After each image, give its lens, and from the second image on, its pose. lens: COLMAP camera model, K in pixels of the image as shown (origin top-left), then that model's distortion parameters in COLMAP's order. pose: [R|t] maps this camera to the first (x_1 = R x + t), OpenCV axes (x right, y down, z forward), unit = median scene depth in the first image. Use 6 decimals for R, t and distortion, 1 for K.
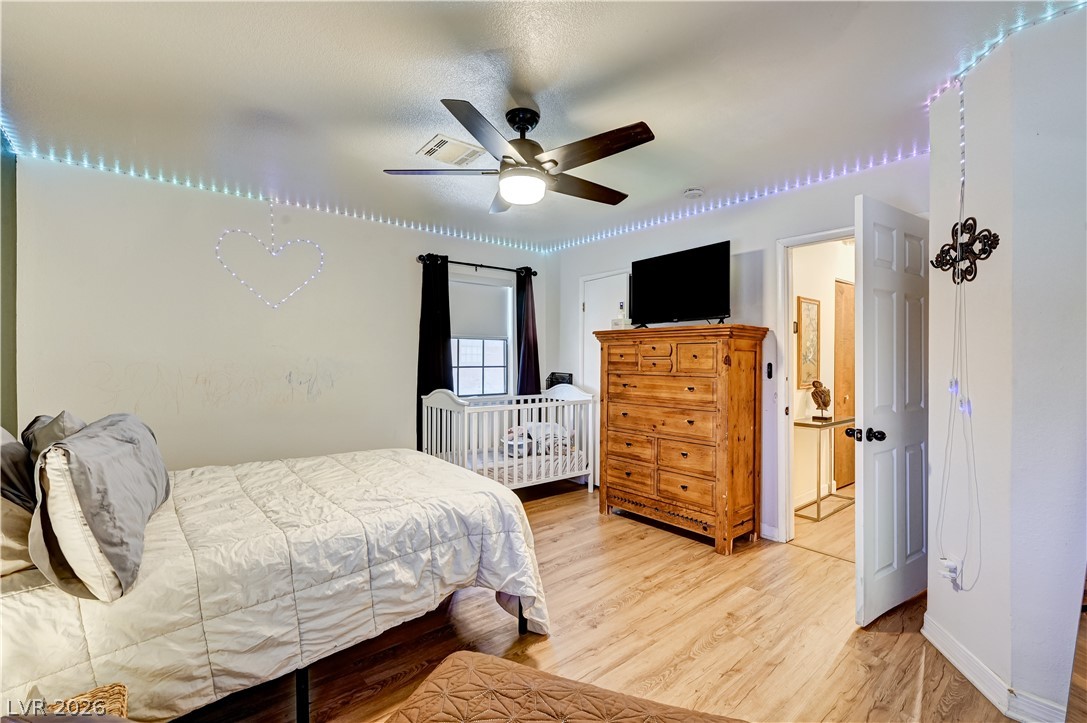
lens RADIAL K [[488.5, 0, 545.3], [0, 488.5, 357.4], [0, 0, 1]] dist [0.003029, 0.000172]
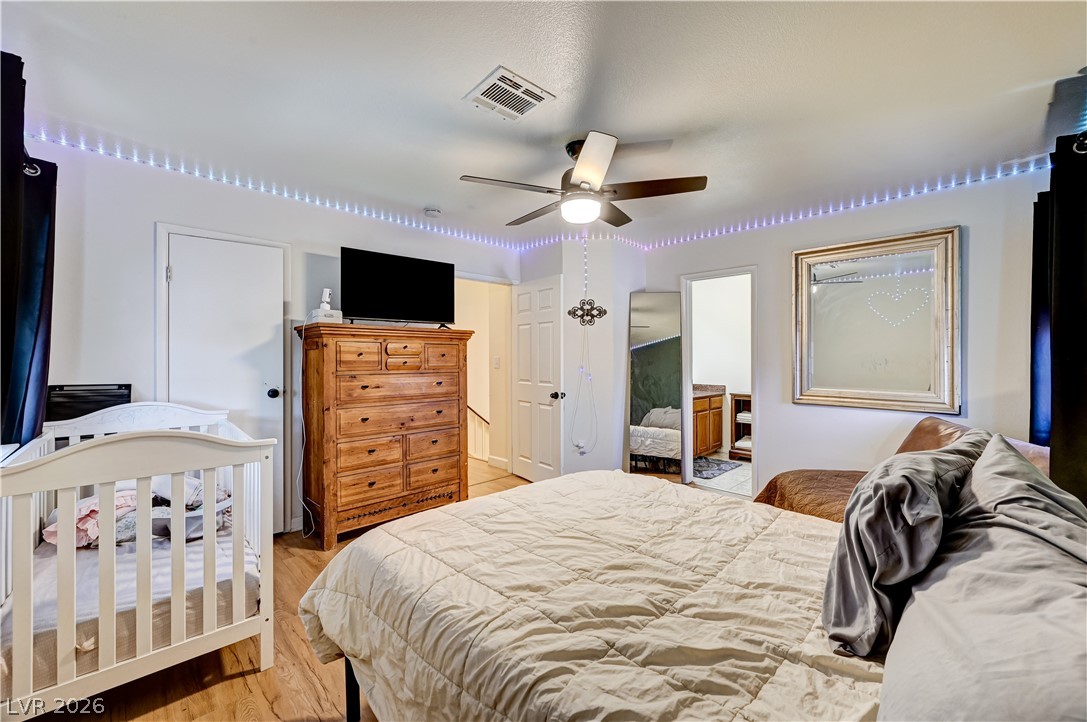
lens RADIAL K [[435.3, 0, 544.1], [0, 435.3, 359.2], [0, 0, 1]] dist [-0.000275, 0.000803]
pose [[-0.099583, -0.004619, 0.995018, -0.729175], [-0.001803, 0.999988, 0.004462, 0.002193], [-0.995028, -0.001350, -0.099591, 0.830568]]
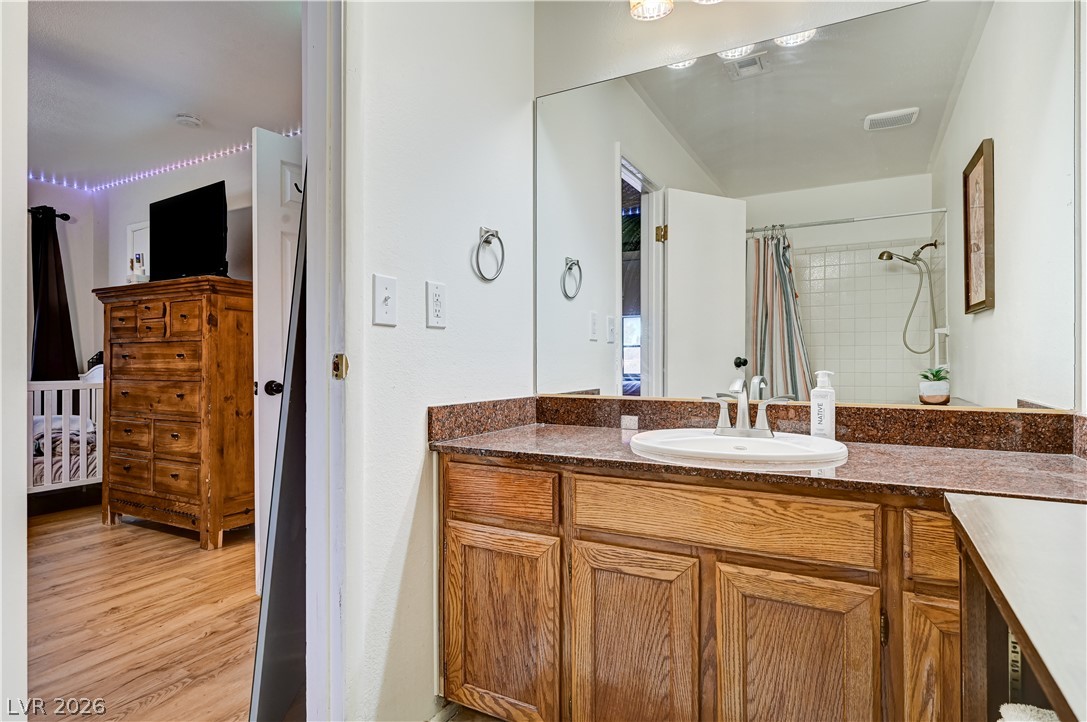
lens RADIAL K [[590.2, 0, 545.9], [0, 590.2, 359.1], [0, 0, 1]] dist [0.000361, -0.000026]
pose [[0.929355, -0.003567, 0.369169, 0.488428], [0.003669, 0.999993, 0.000426, 0.069332], [-0.369168, 0.000958, 0.929362, -0.151978]]
